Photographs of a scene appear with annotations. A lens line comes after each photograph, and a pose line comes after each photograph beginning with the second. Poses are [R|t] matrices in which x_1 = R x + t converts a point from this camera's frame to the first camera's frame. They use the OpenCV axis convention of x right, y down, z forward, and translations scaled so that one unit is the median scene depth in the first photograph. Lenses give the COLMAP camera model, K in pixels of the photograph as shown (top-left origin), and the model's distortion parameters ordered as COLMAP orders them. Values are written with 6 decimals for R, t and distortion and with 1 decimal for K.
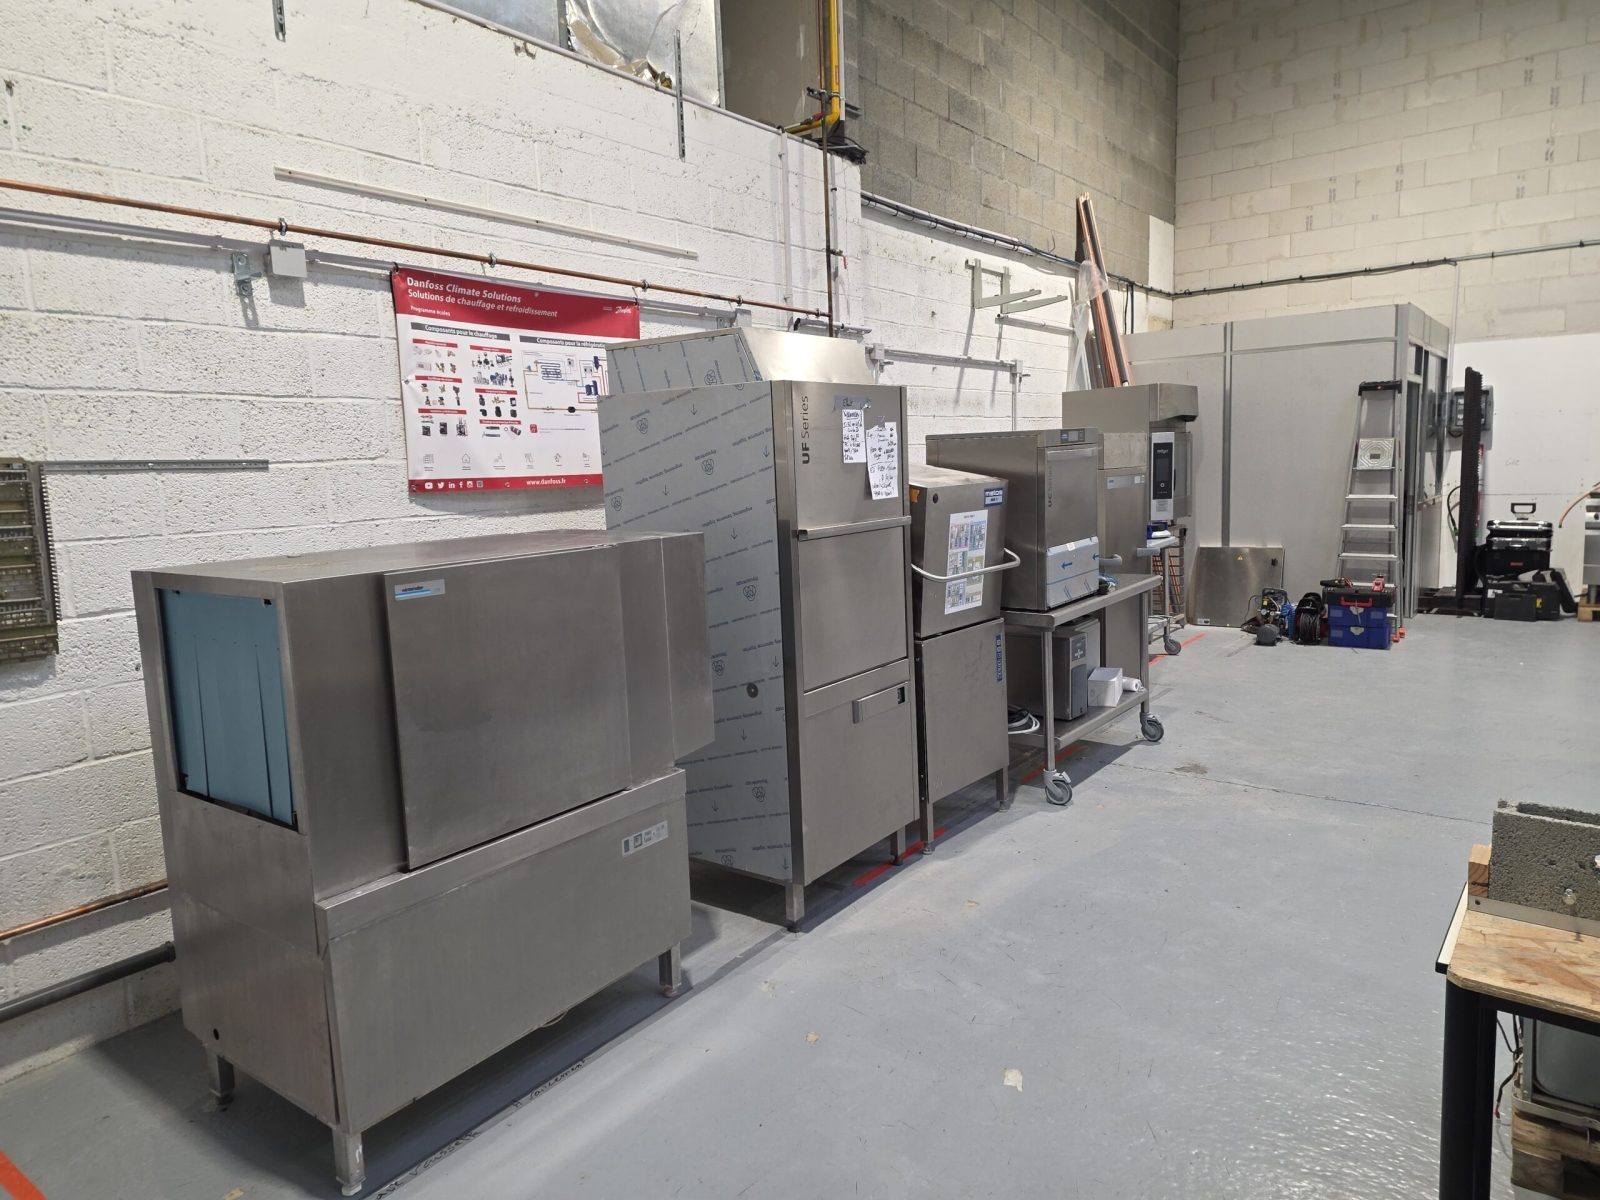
lens RADIAL K [[1063.0, 0, 768.5], [0, 1063.0, 597.4], [0, 0, 1]] dist [0.056489, -0.057194]
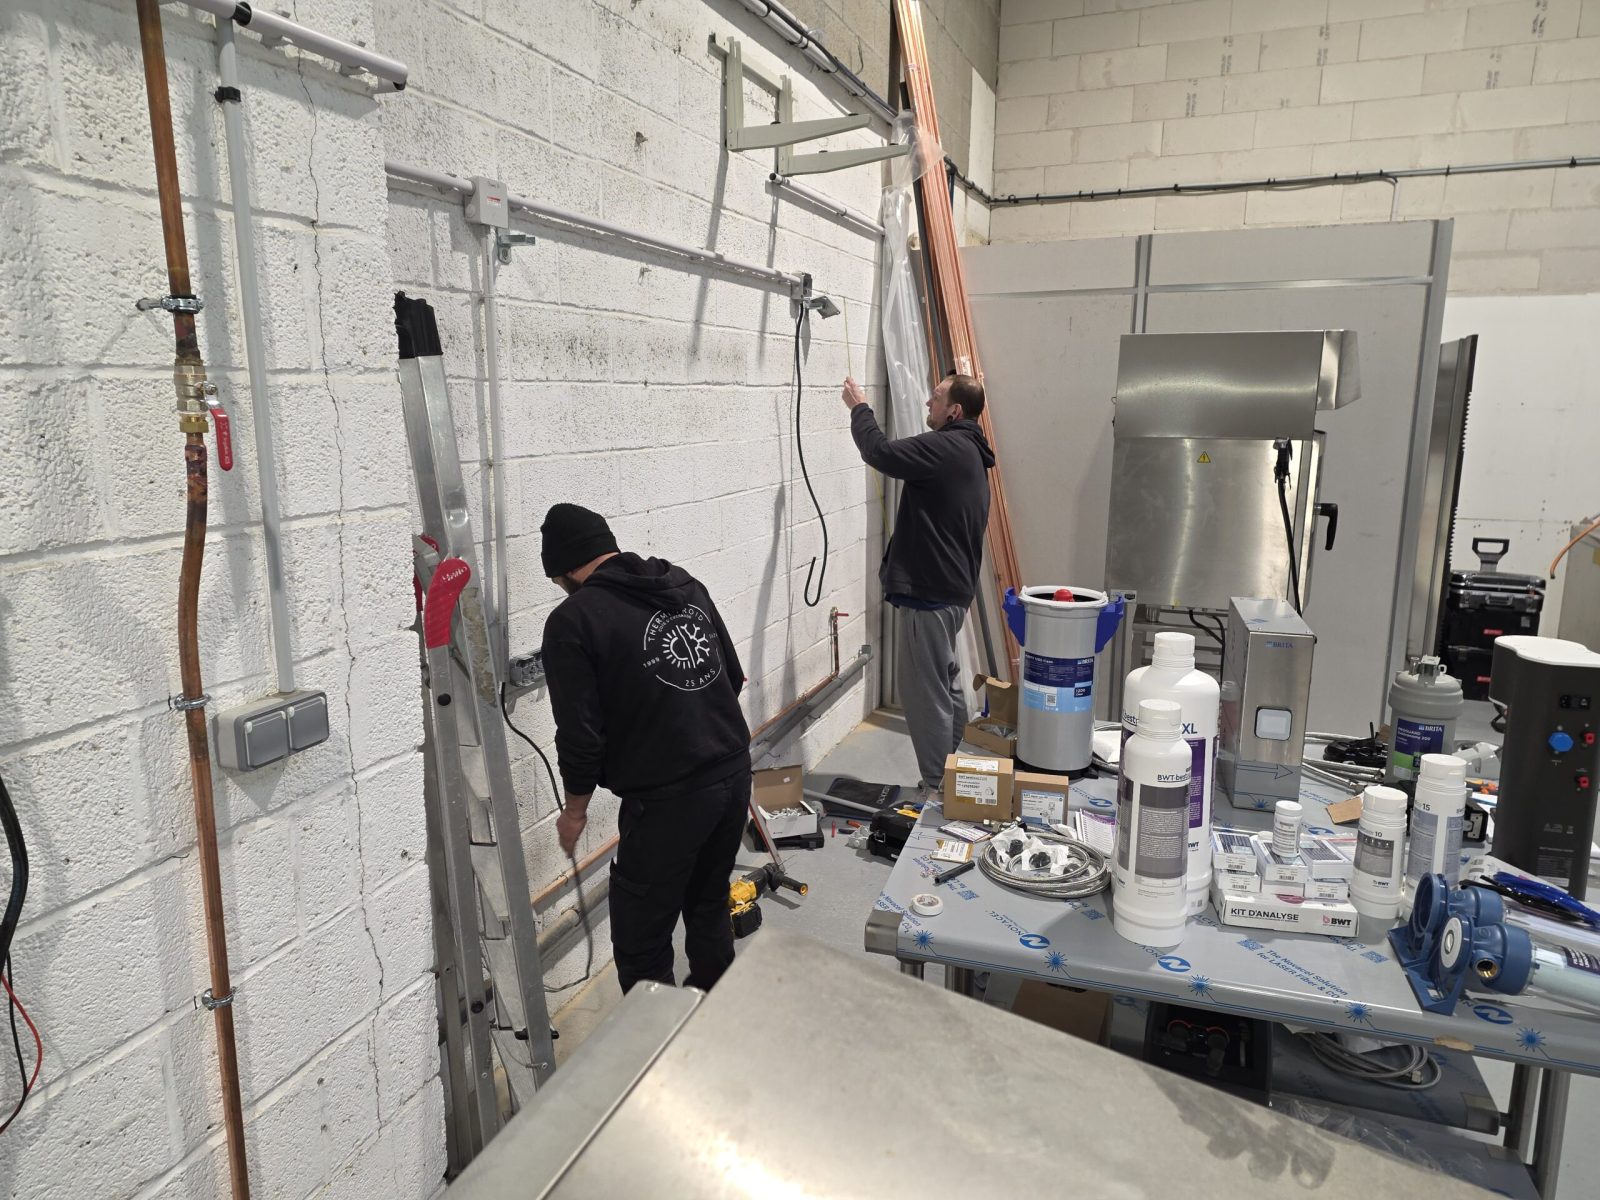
lens RADIAL K [[1064.2, 0, 800.0], [0, 1064.2, 600.0], [0, 0, 1]] dist [0.051188, -0.038630]
pose [[0.955469, -0.017239, 0.294586, 0.071409], [-0.001302, 0.998036, 0.062626, -0.090797], [-0.295087, -0.060221, 0.953571, 0.466446]]
